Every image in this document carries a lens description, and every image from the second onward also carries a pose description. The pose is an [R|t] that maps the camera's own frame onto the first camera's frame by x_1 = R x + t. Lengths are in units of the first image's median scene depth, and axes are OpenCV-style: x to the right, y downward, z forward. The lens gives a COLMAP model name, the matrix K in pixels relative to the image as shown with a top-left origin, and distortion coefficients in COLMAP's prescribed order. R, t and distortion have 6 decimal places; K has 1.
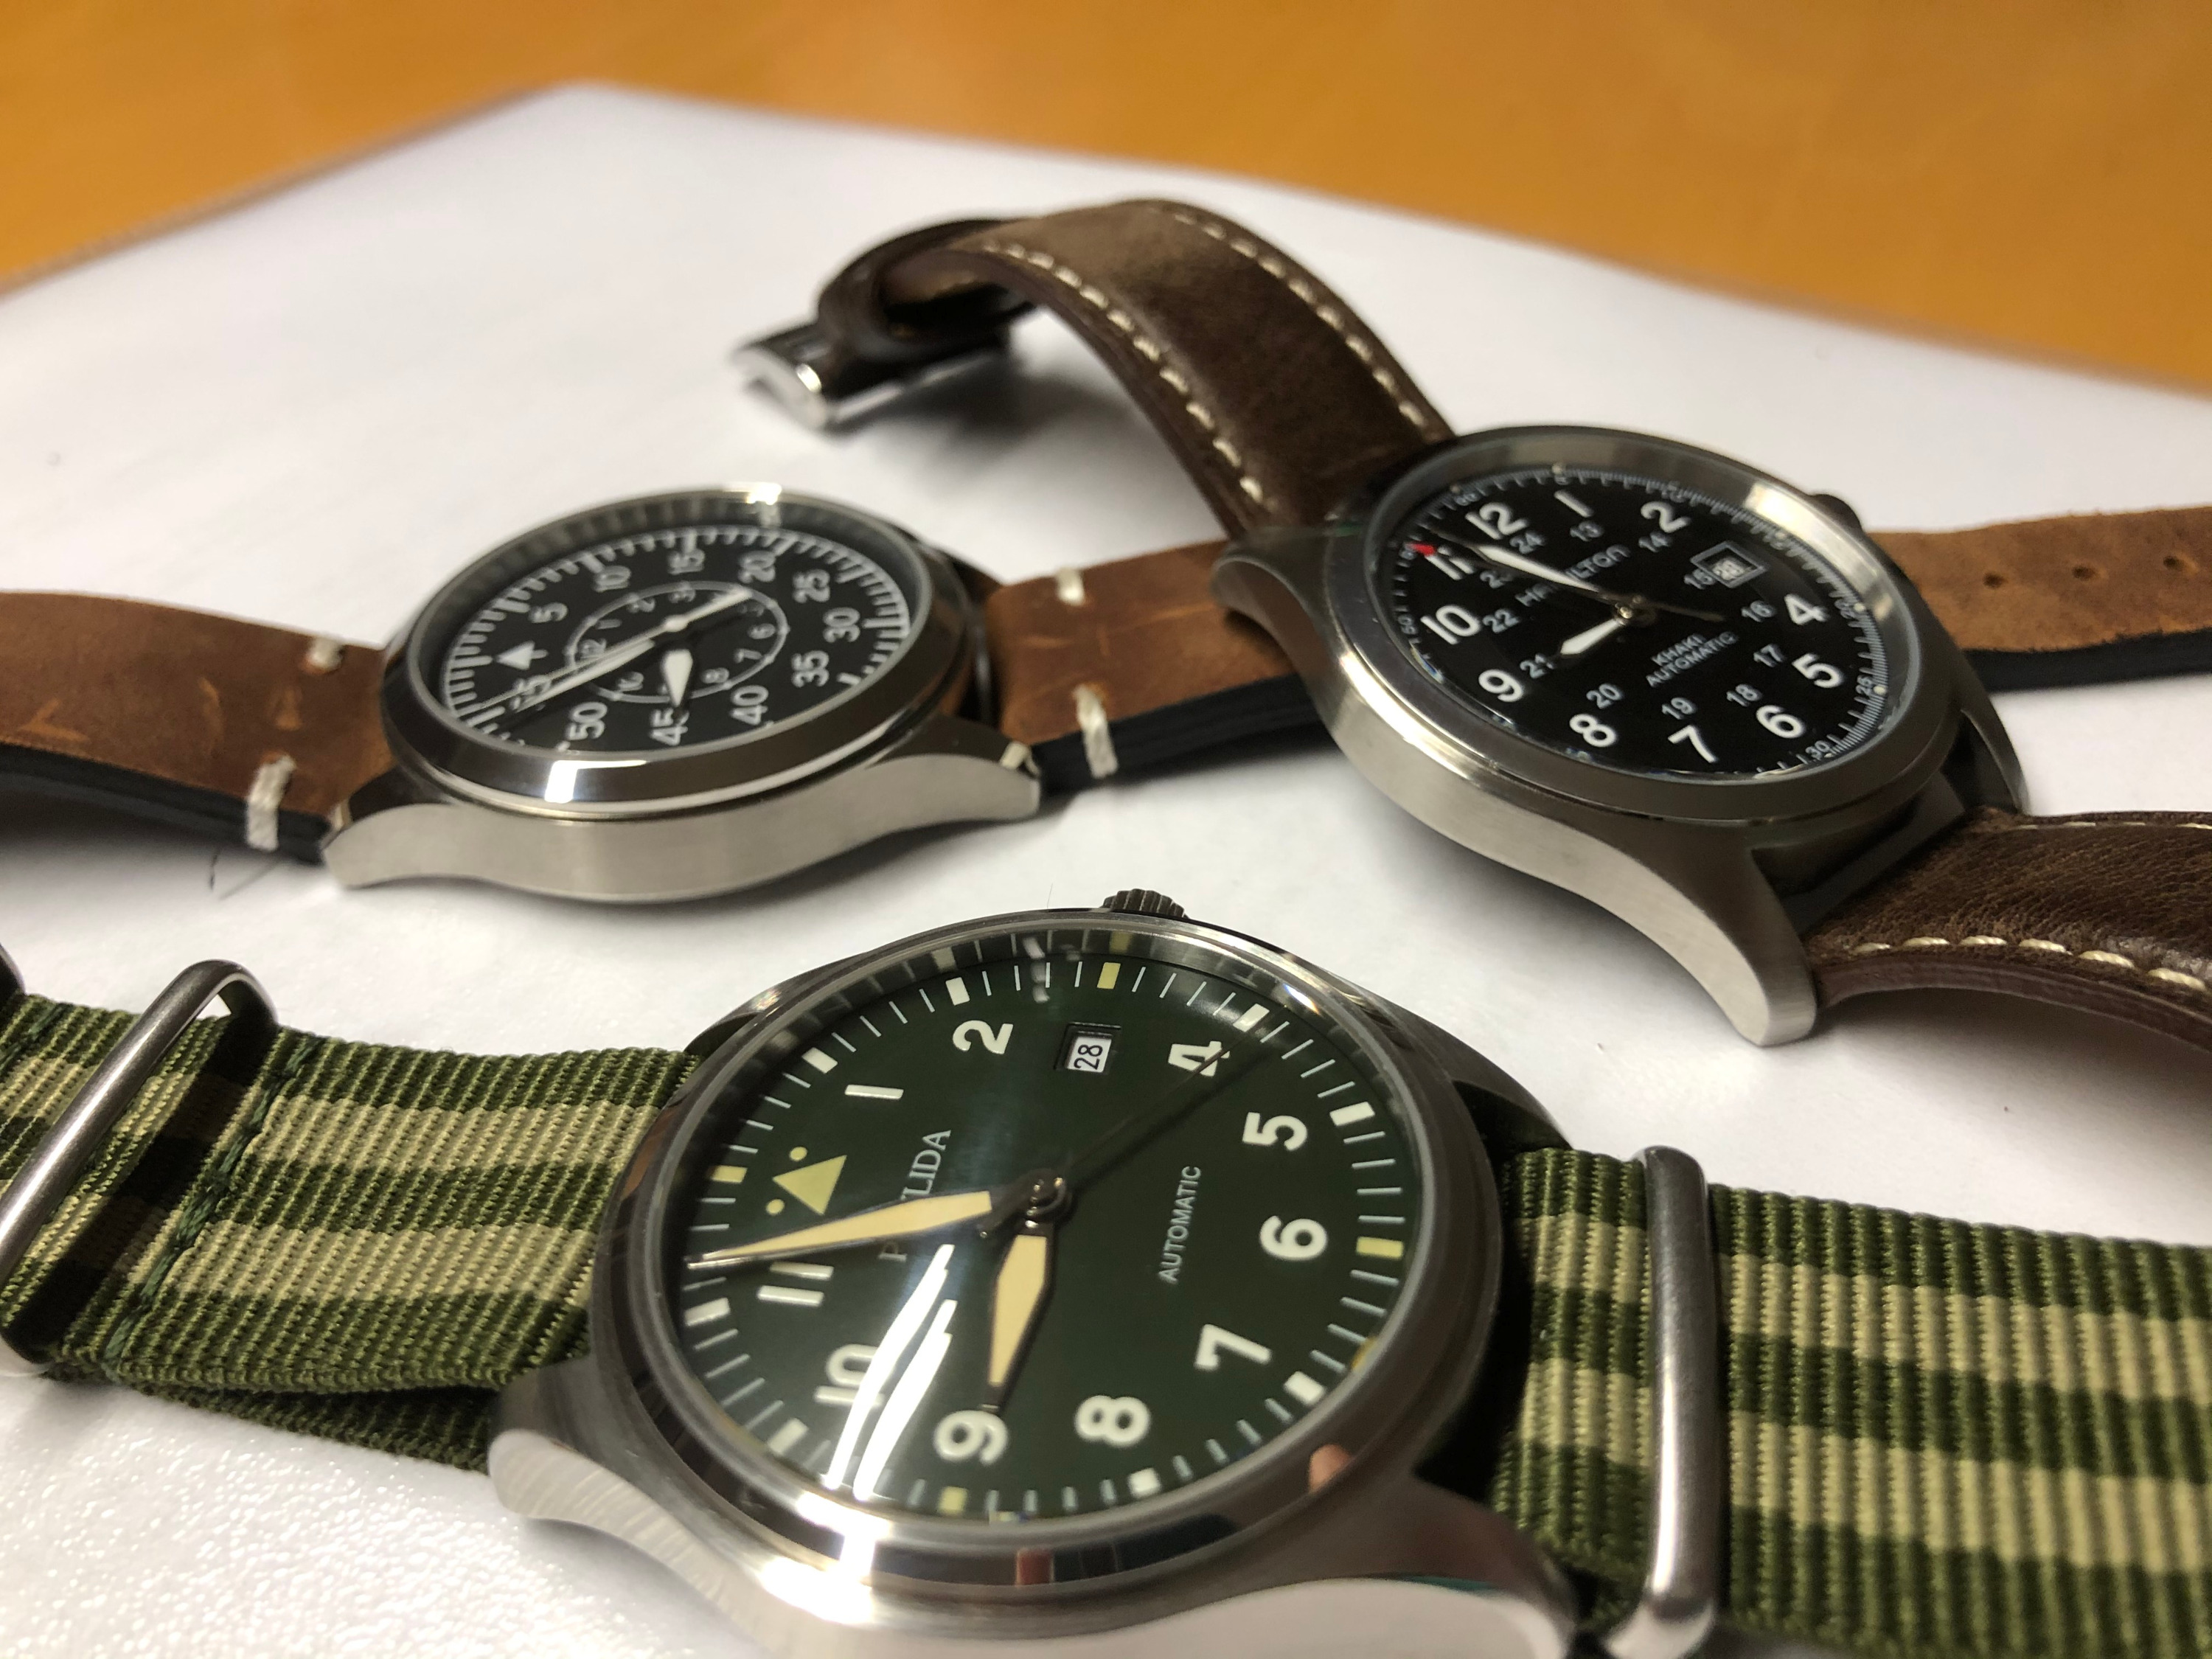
lens RADIAL K [[1832.0, 0, 1169.3], [0, 1832.0, 606.7], [0, 0, 1]] dist [-0.011372, -0.058082]
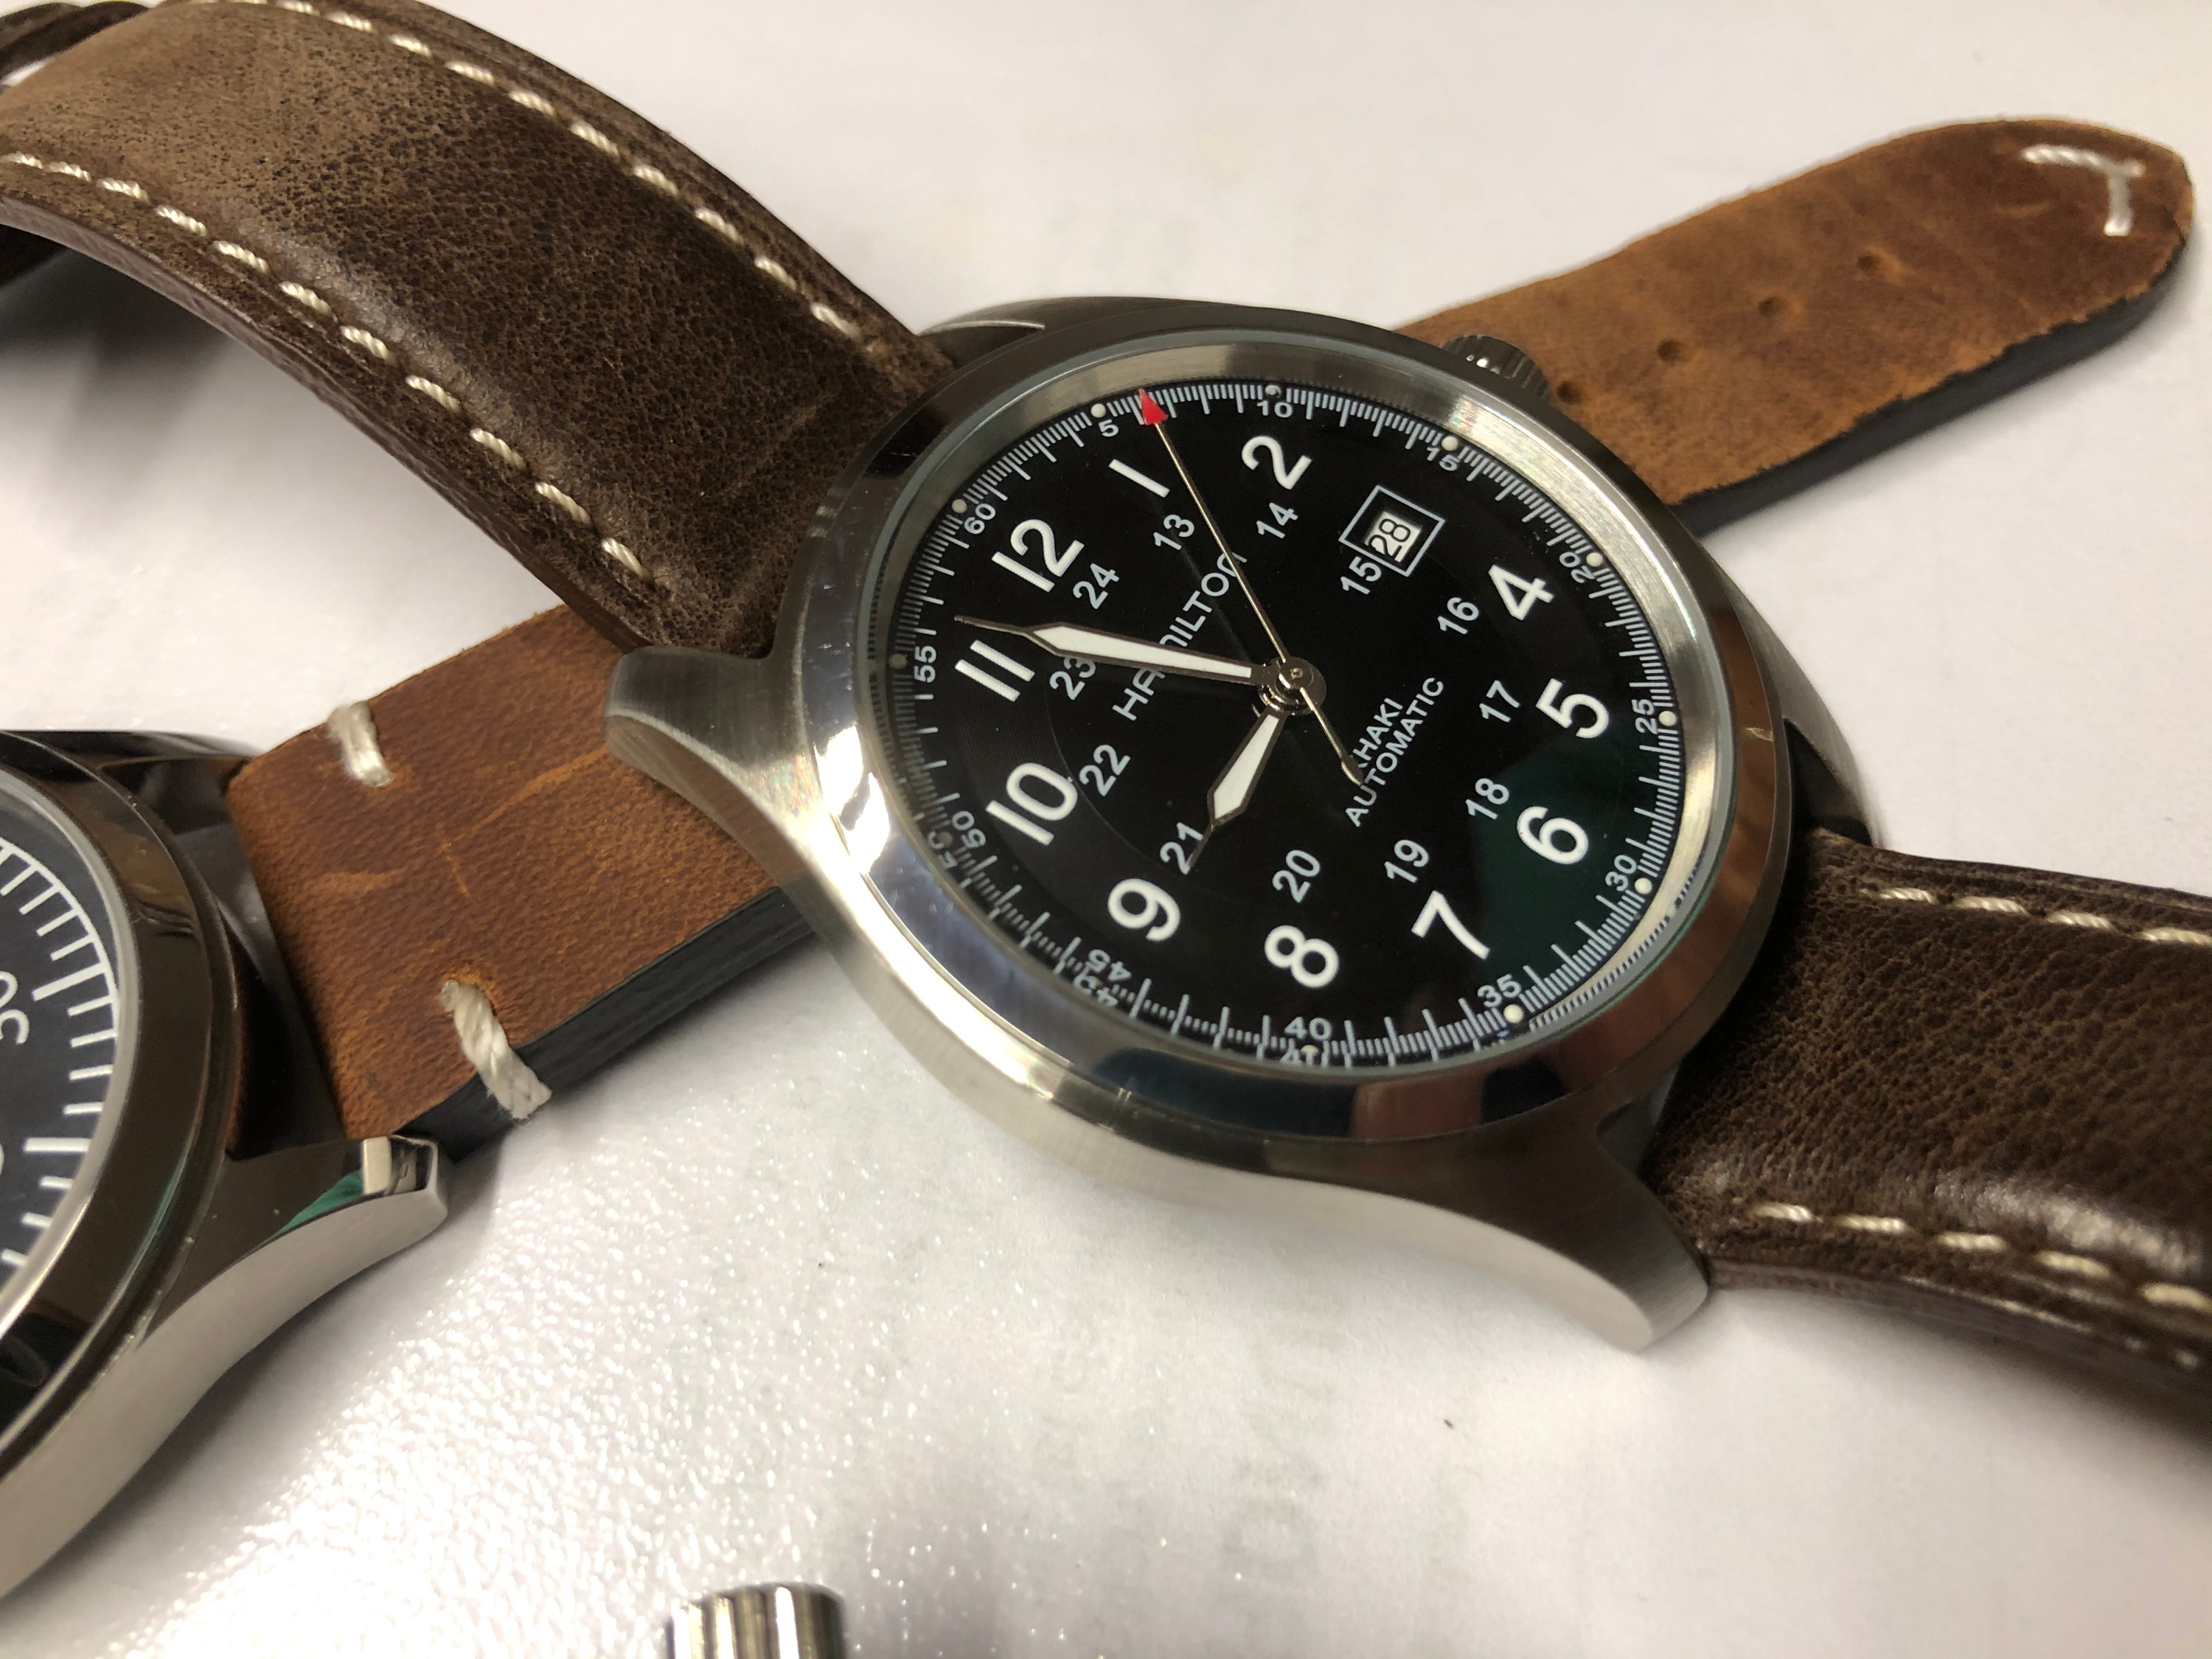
lens RADIAL K [[1832.0, 0, 1169.3], [0, 1832.0, 606.7], [0, 0, 1]] dist [-0.011372, -0.058082]
pose [[0.919585, -0.297661, 0.256440, 0.055029], [0.197124, 0.914152, 0.354216, -0.245733], [-0.339861, -0.275181, 0.899316, 0.425496]]
